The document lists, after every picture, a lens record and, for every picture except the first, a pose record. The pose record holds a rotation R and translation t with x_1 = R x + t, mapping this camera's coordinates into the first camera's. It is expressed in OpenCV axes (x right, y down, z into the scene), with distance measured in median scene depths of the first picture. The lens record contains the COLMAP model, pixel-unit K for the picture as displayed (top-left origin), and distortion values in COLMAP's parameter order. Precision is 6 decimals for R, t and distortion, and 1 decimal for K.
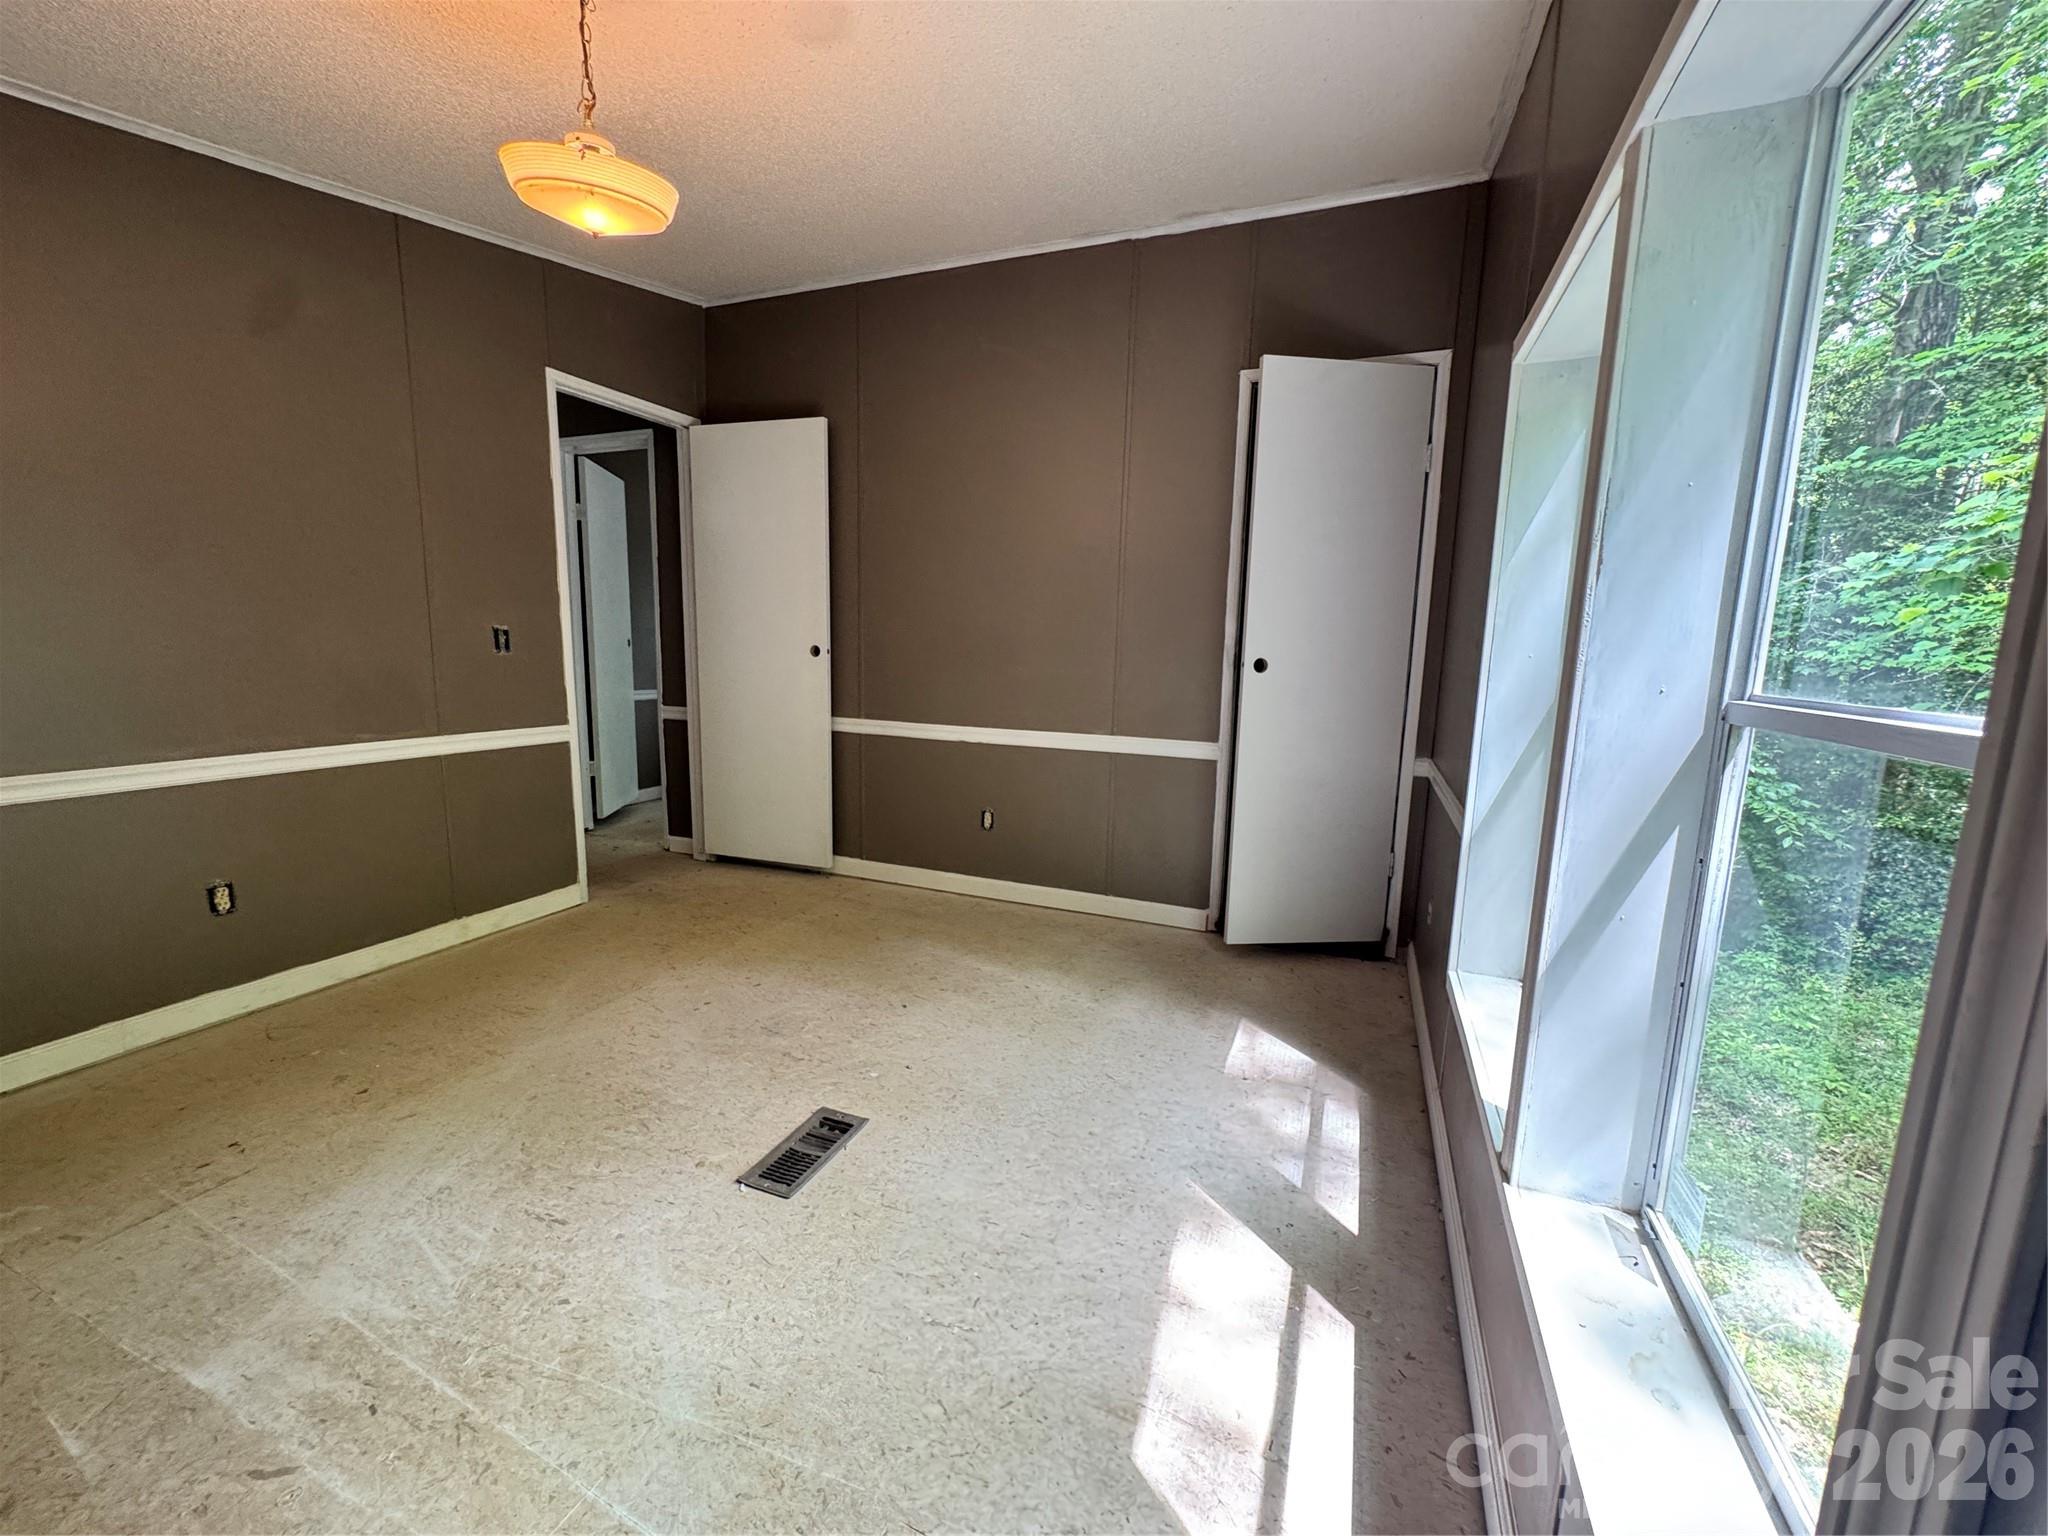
lens RADIAL K [[819.8, 0, 1022.5], [0, 819.8, 772.4], [0, 0, 1]] dist [-0.003039, -0.000100]
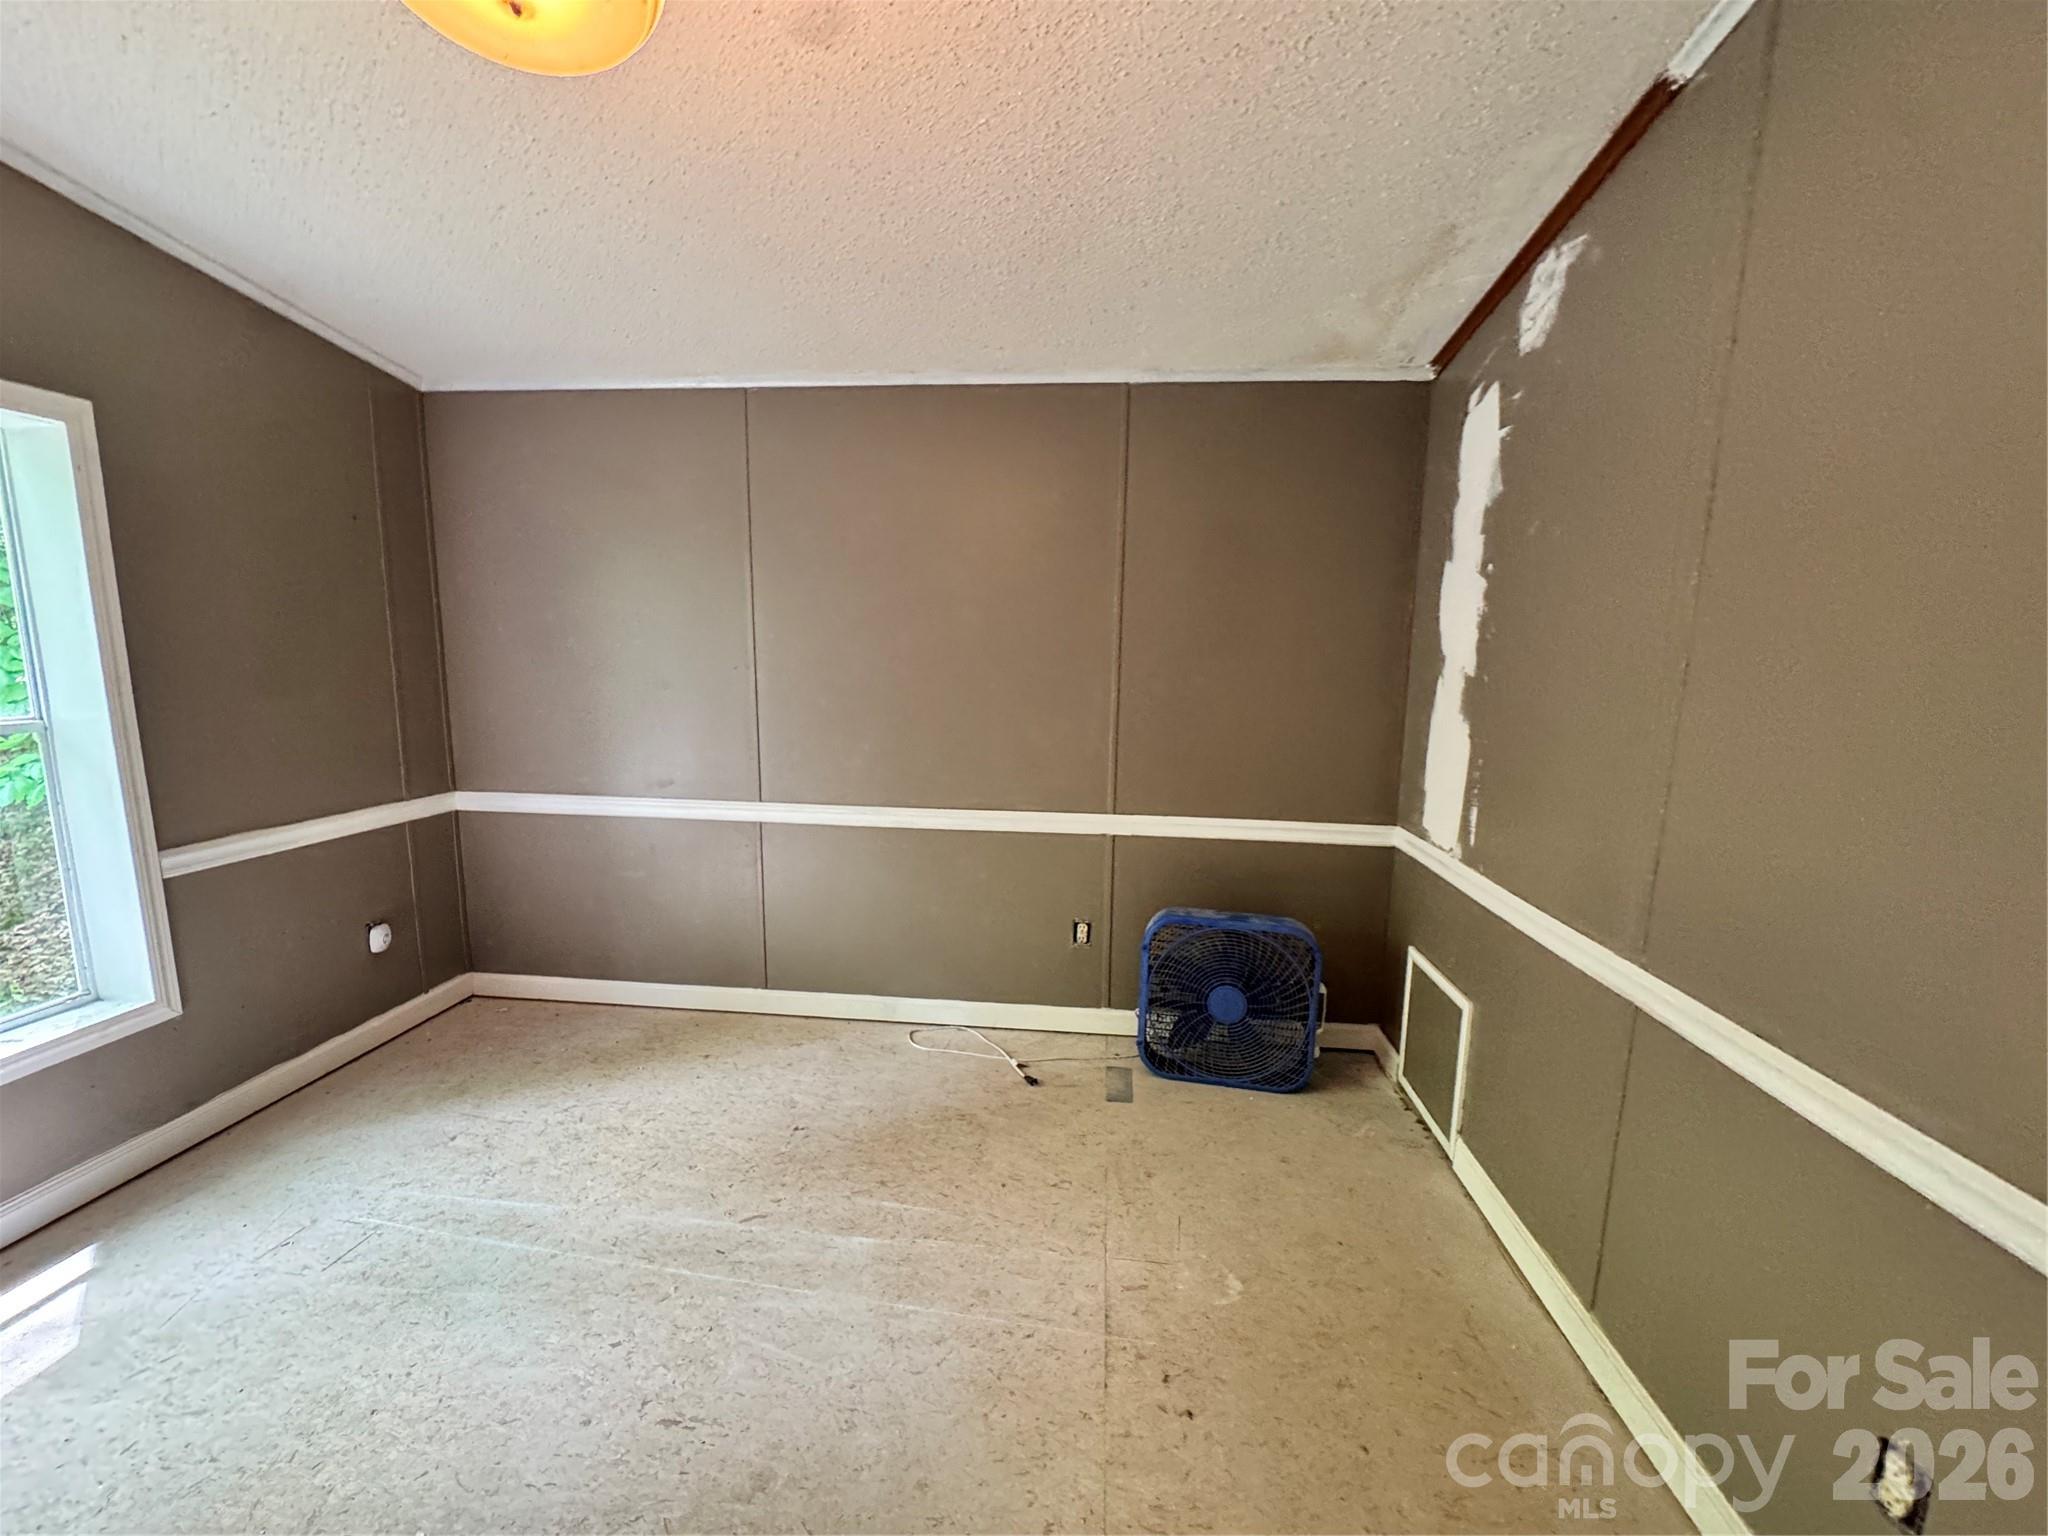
lens RADIAL K [[819.8, 0, 1022.5], [0, 819.8, 772.4], [0, 0, 1]] dist [-0.003039, -0.000100]
pose [[-0.958415, 0.003786, -0.285351, -0.527819], [-0.081710, 0.954407, 0.287106, -0.291382], [0.273429, 0.298483, -0.914409, 1.306592]]
